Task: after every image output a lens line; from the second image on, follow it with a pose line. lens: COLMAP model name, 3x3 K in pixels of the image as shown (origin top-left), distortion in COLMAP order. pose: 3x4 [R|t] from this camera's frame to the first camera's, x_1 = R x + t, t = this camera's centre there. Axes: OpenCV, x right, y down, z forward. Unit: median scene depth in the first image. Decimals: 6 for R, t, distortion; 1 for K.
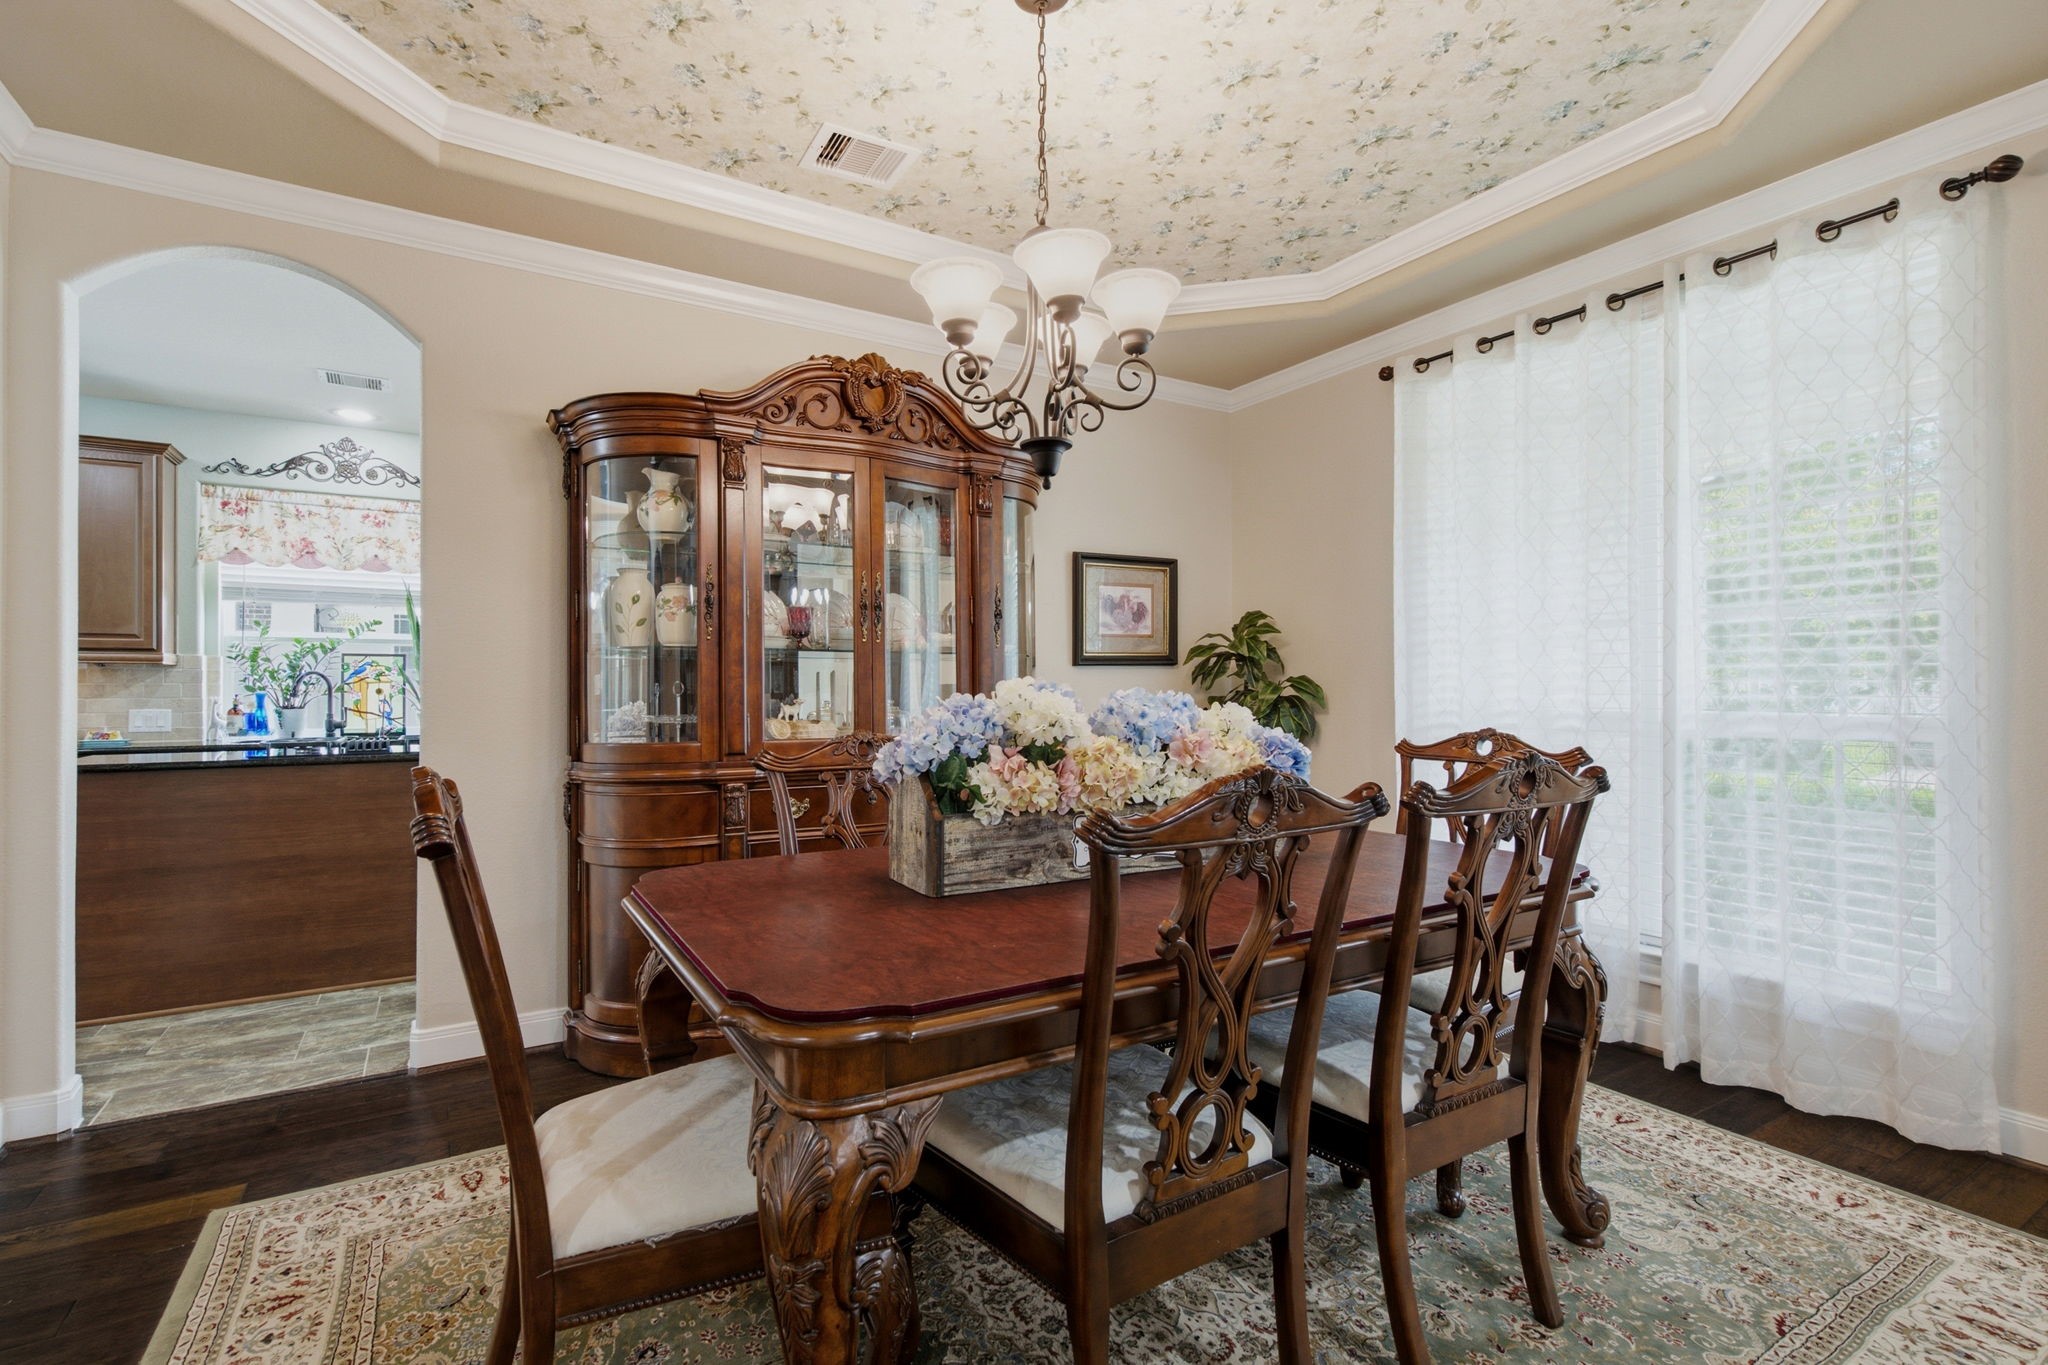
lens RADIAL K [[933.0, 0, 1021.0], [0, 933.0, 687.8], [0, 0, 1]] dist [0.008610, -0.000976]
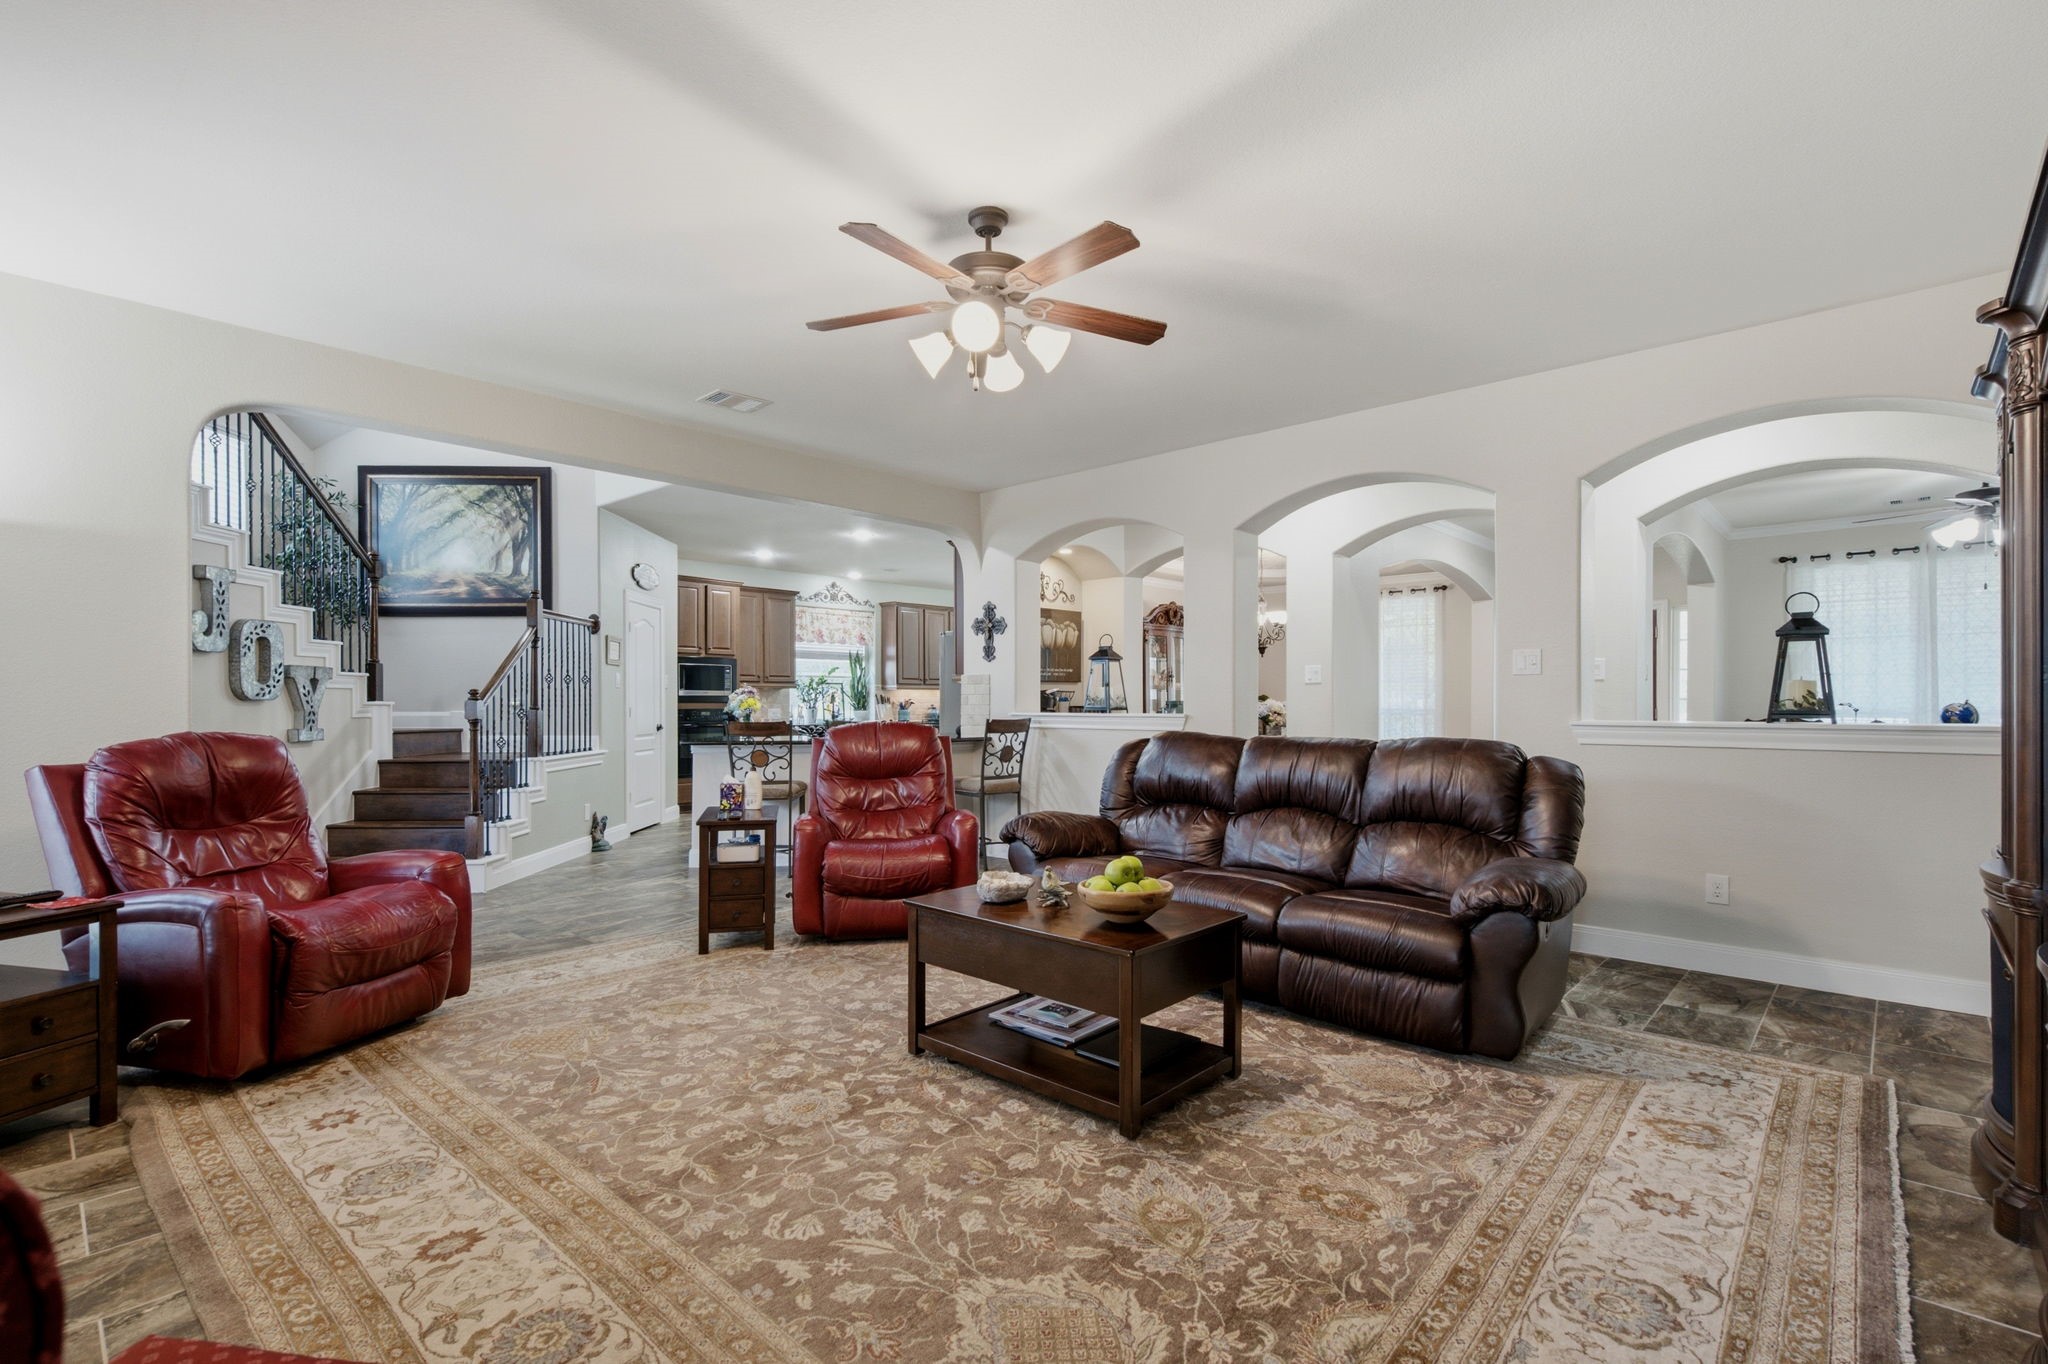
lens RADIAL K [[933.0, 0, 1024.8], [0, 933.0, 699.3], [0, 0, 1]] dist [0.008610, -0.000976]
pose [[0.964711, 0.006672, 0.263226, -0.874377], [-0.008122, 0.999957, 0.004421, -0.012992], [-0.263185, -0.006403, 0.964724, -1.183338]]
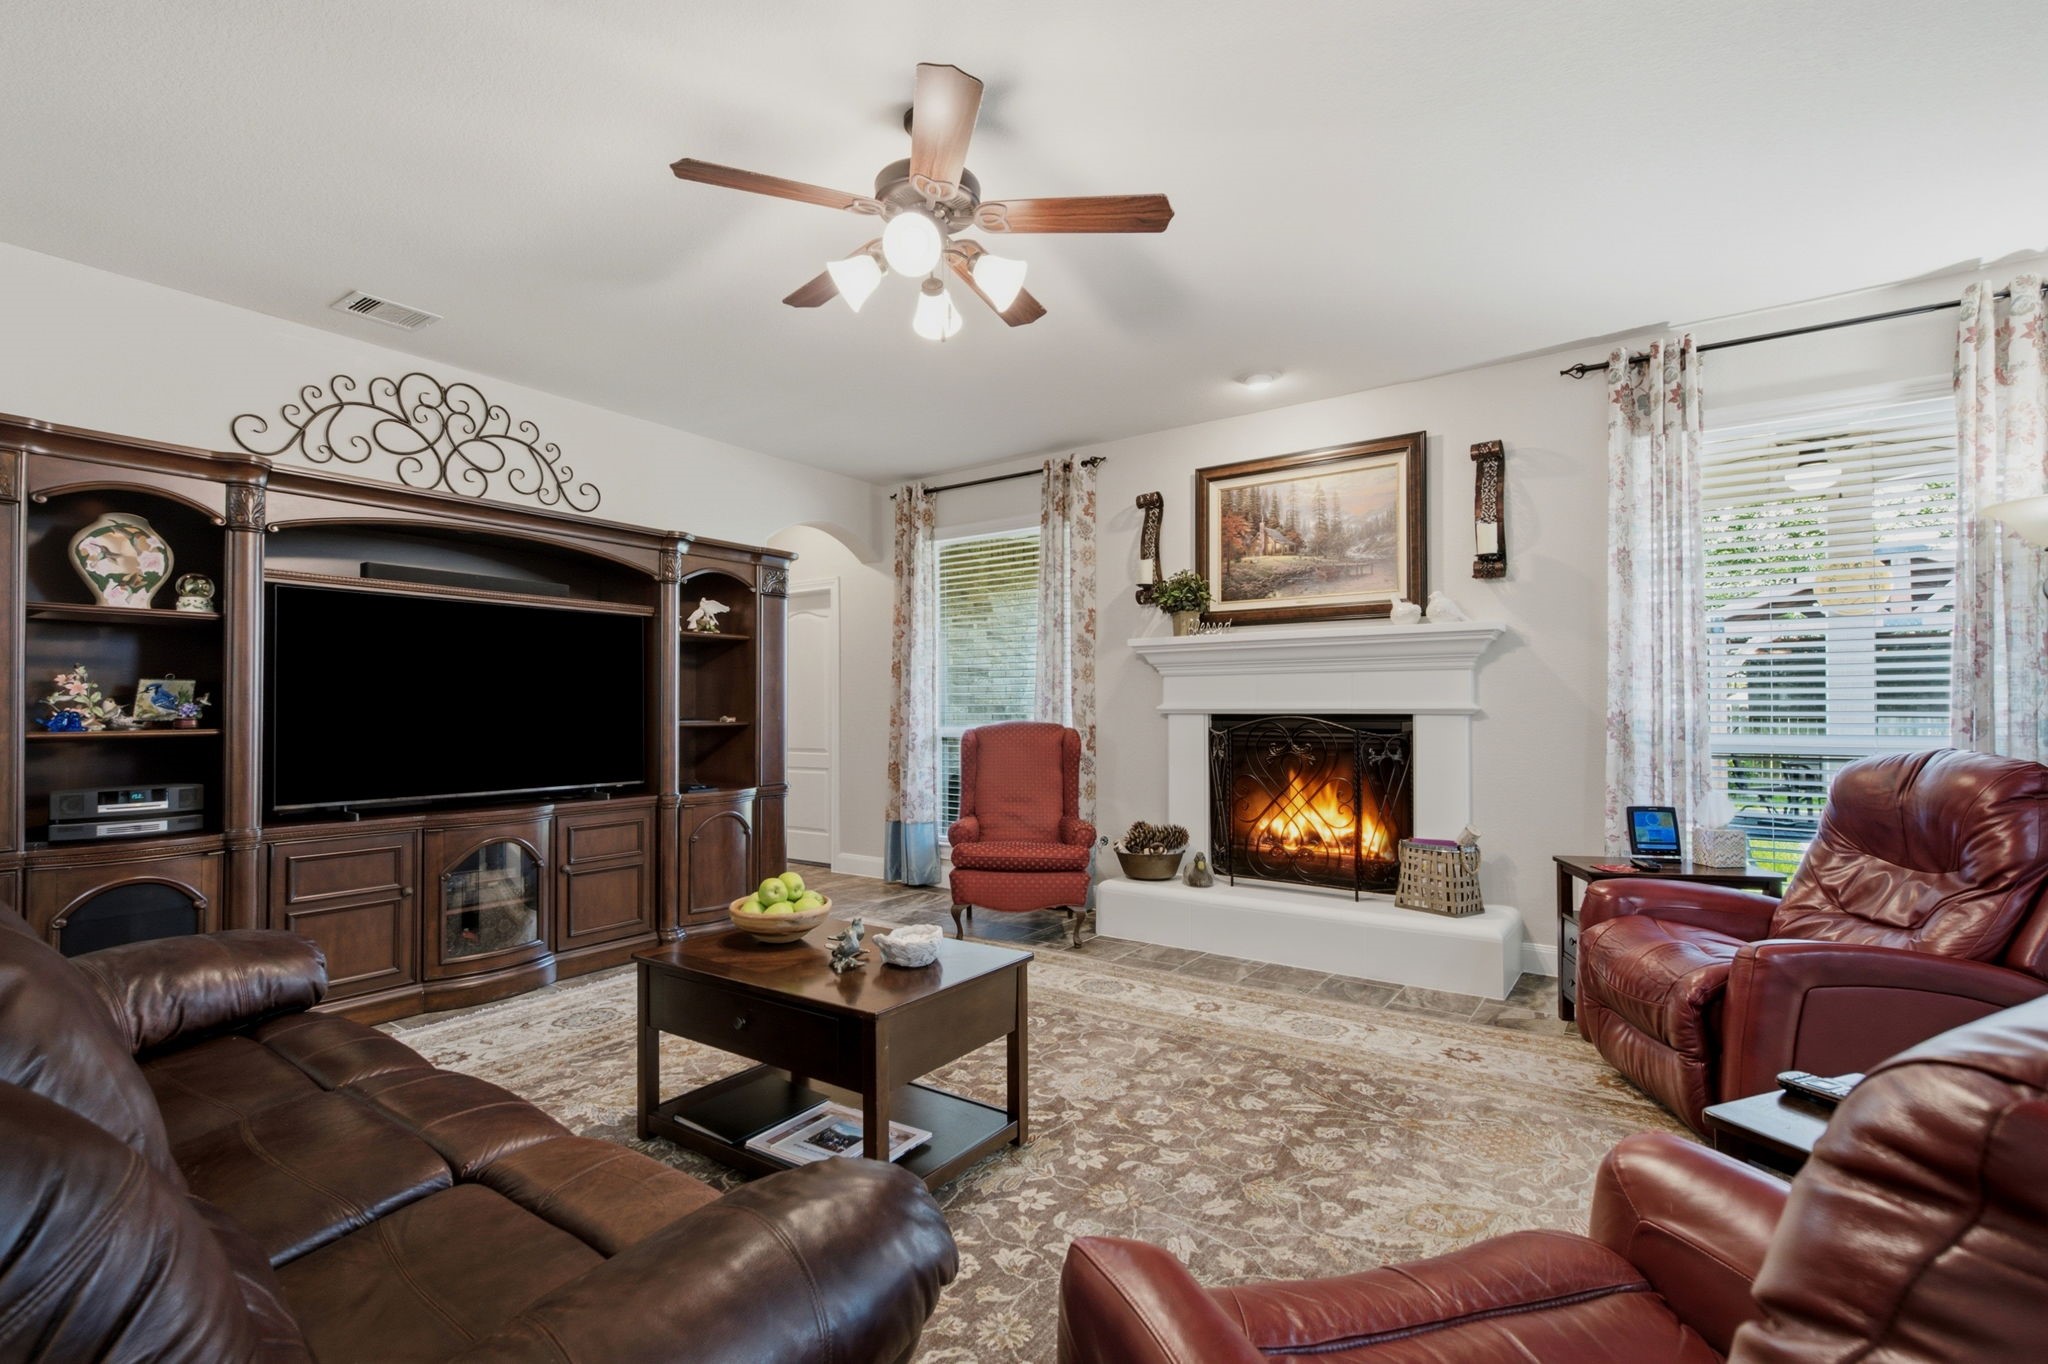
lens RADIAL K [[933.0, 0, 1025.7], [0, 933.0, 689.5], [0, 0, 1]] dist [0.008610, -0.000976]
pose [[-0.924785, 0.000717, -0.380488, -0.620930], [0.012090, 0.999549, -0.027501, -0.007448], [0.380297, -0.030033, -0.924377, -0.209279]]
